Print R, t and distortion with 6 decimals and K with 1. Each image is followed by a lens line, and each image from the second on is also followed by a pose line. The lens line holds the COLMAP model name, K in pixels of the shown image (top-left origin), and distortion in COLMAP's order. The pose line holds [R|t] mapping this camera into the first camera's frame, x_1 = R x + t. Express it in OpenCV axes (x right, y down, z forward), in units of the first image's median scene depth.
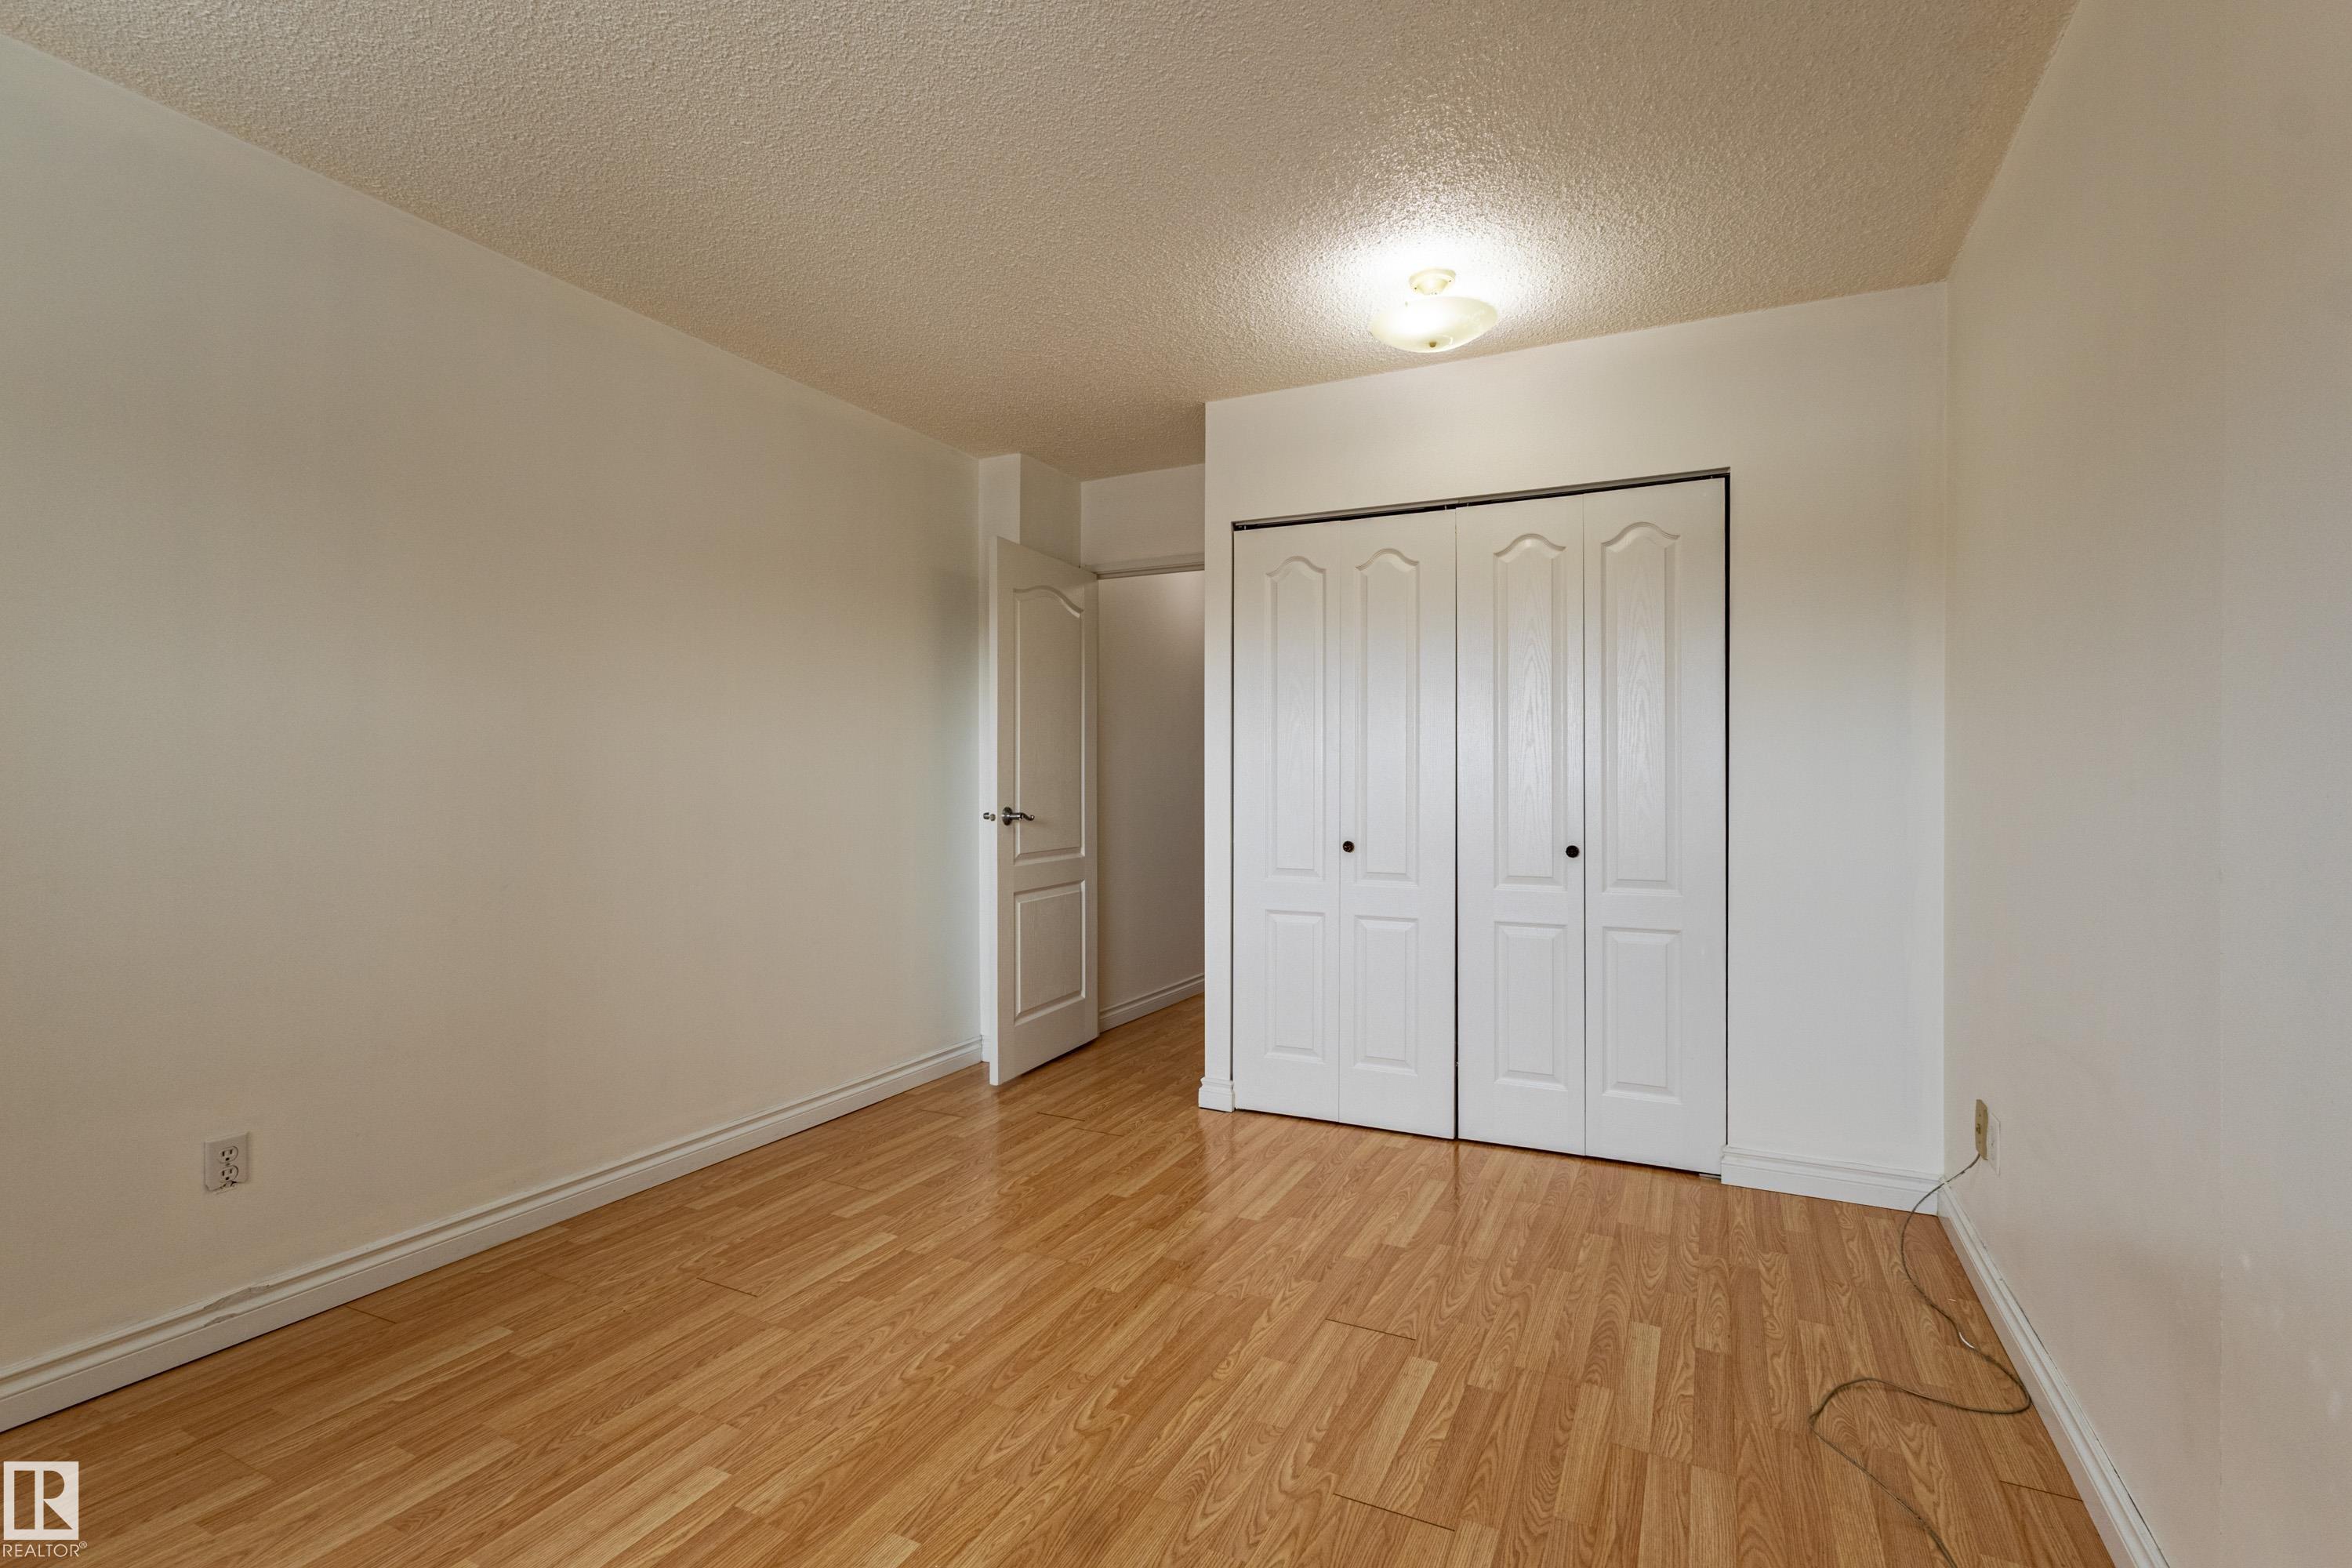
lens RADIAL K [[1092.6, 0, 1182.9], [0, 1092.6, 778.7], [0, 0, 1]] dist [0.008376, -0.000496]
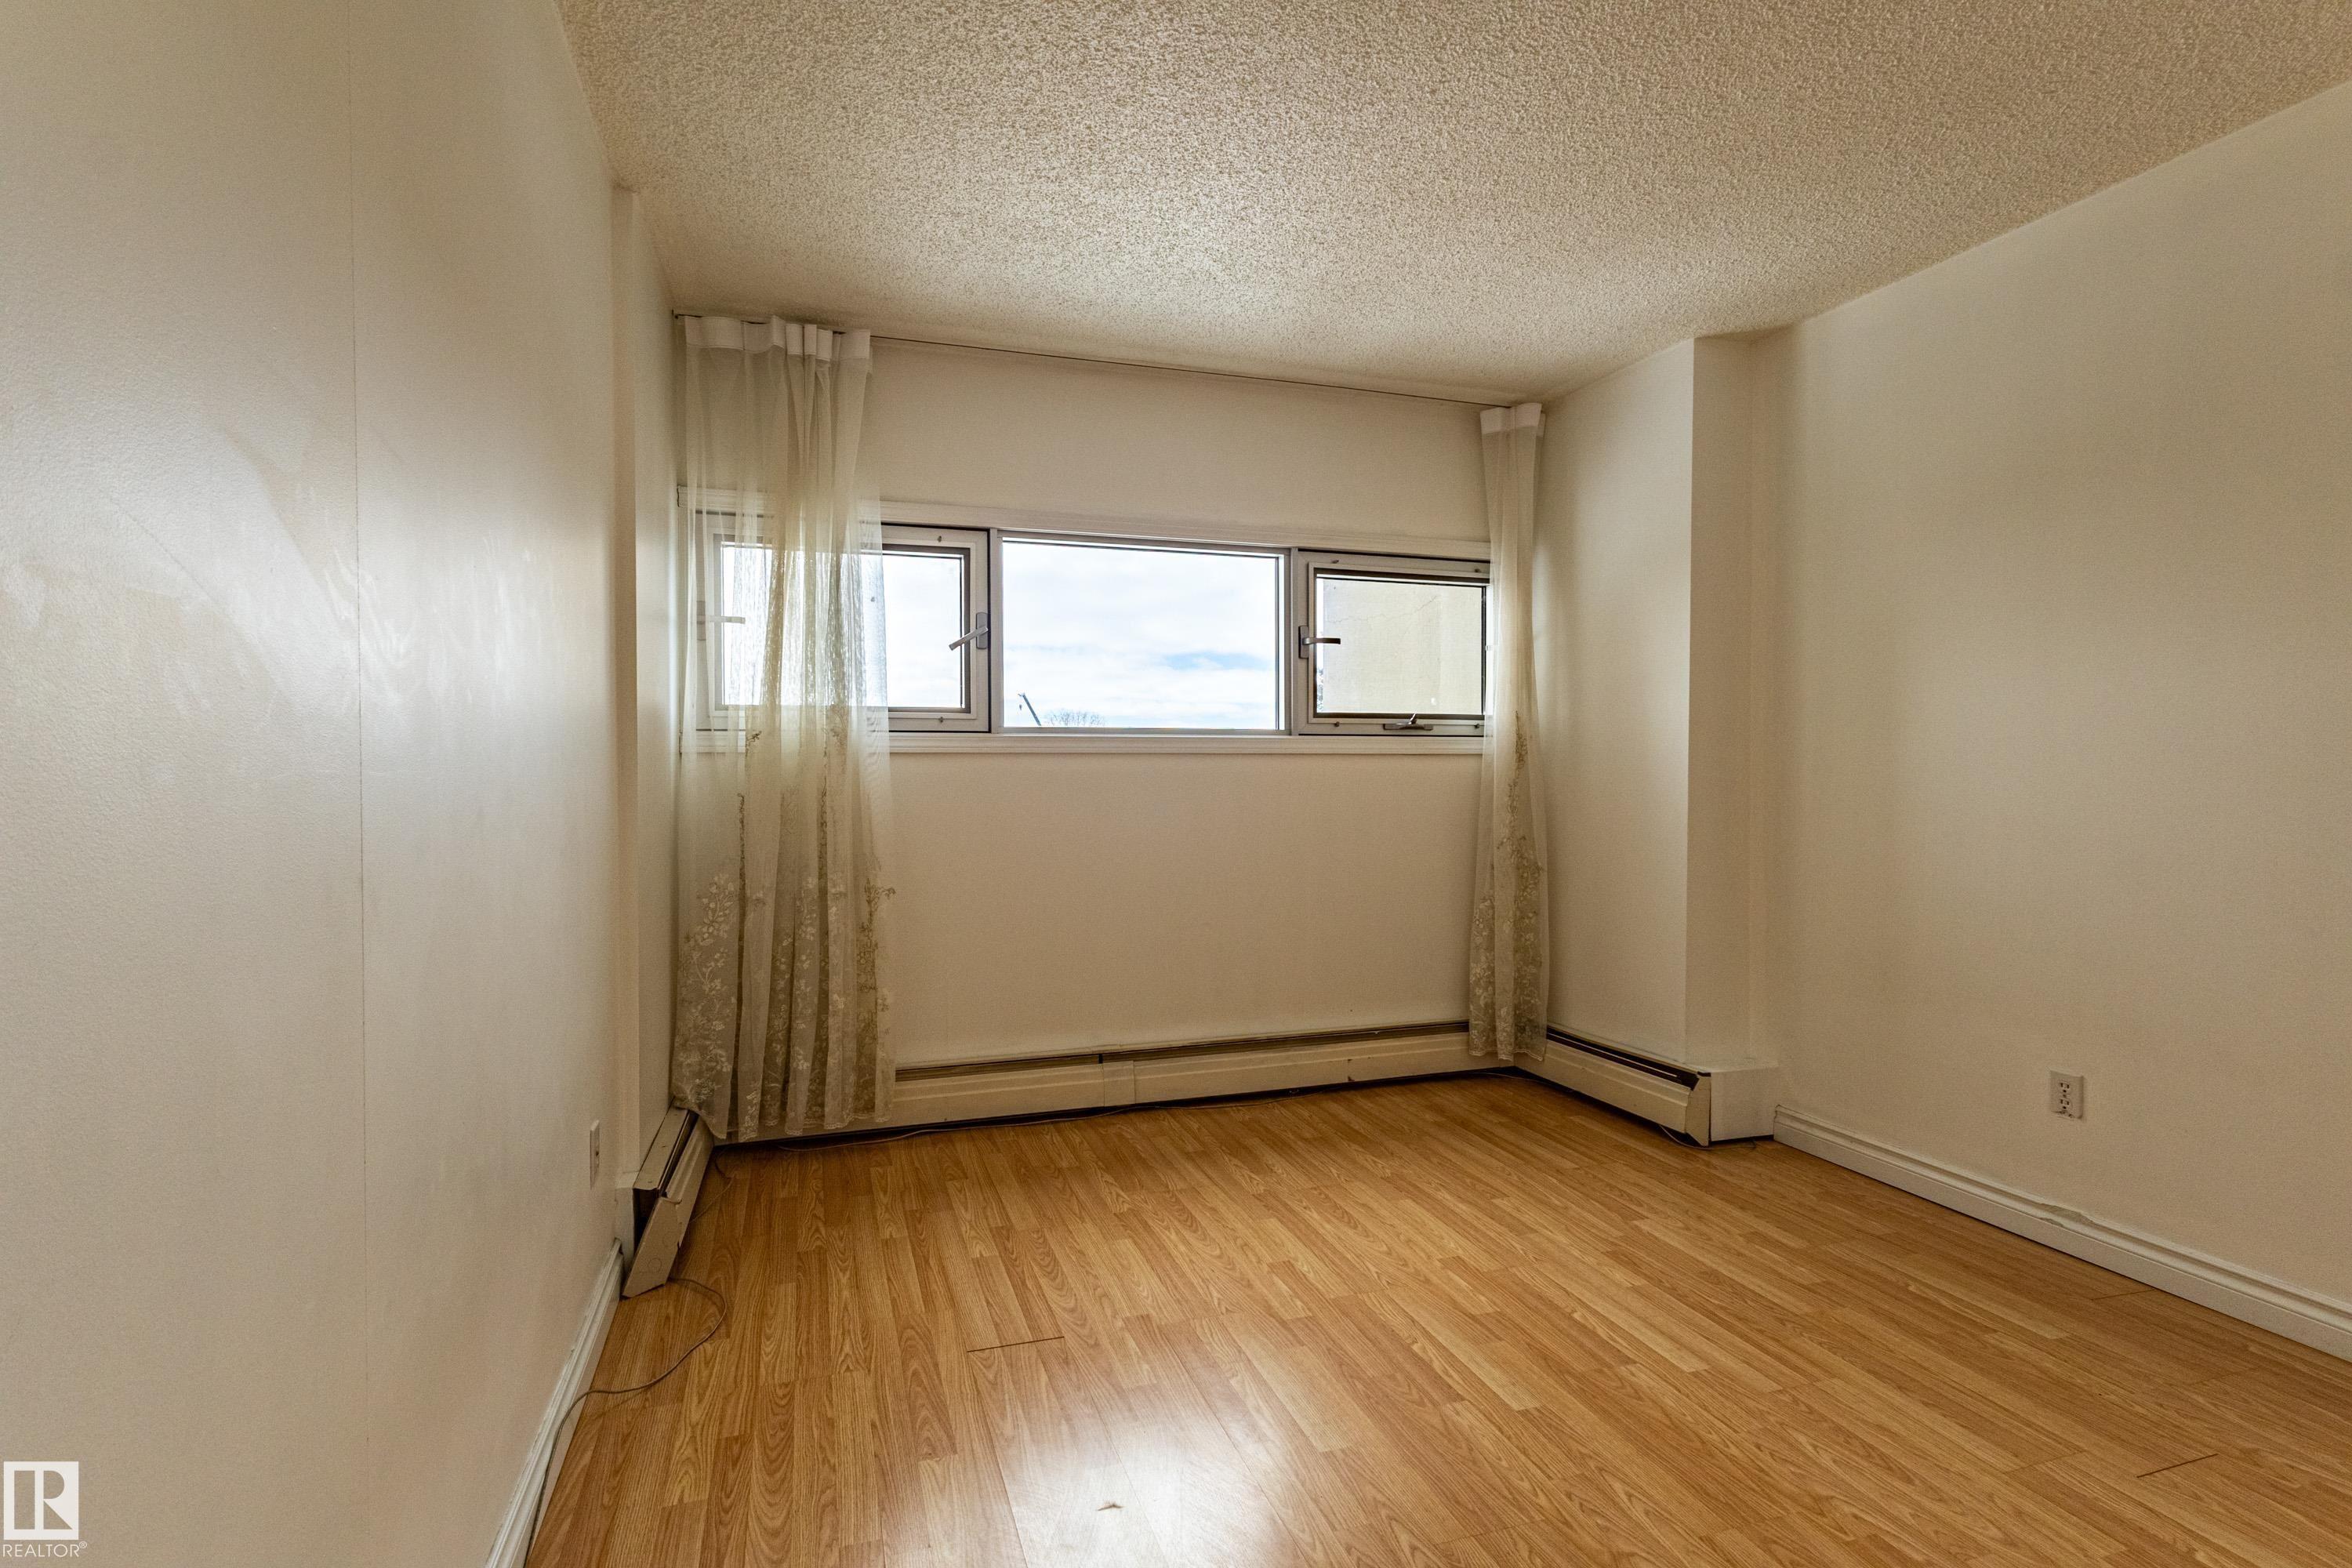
lens RADIAL K [[1092.6, 0, 1137.4], [0, 1092.6, 766.0], [0, 0, 1]] dist [0.008376, -0.000496]
pose [[-0.721713, -0.001225, -0.692191, 0.532450], [-0.000327, 0.999999, -0.001429, 0.003801], [0.692192, -0.000805, -0.721713, 0.960237]]
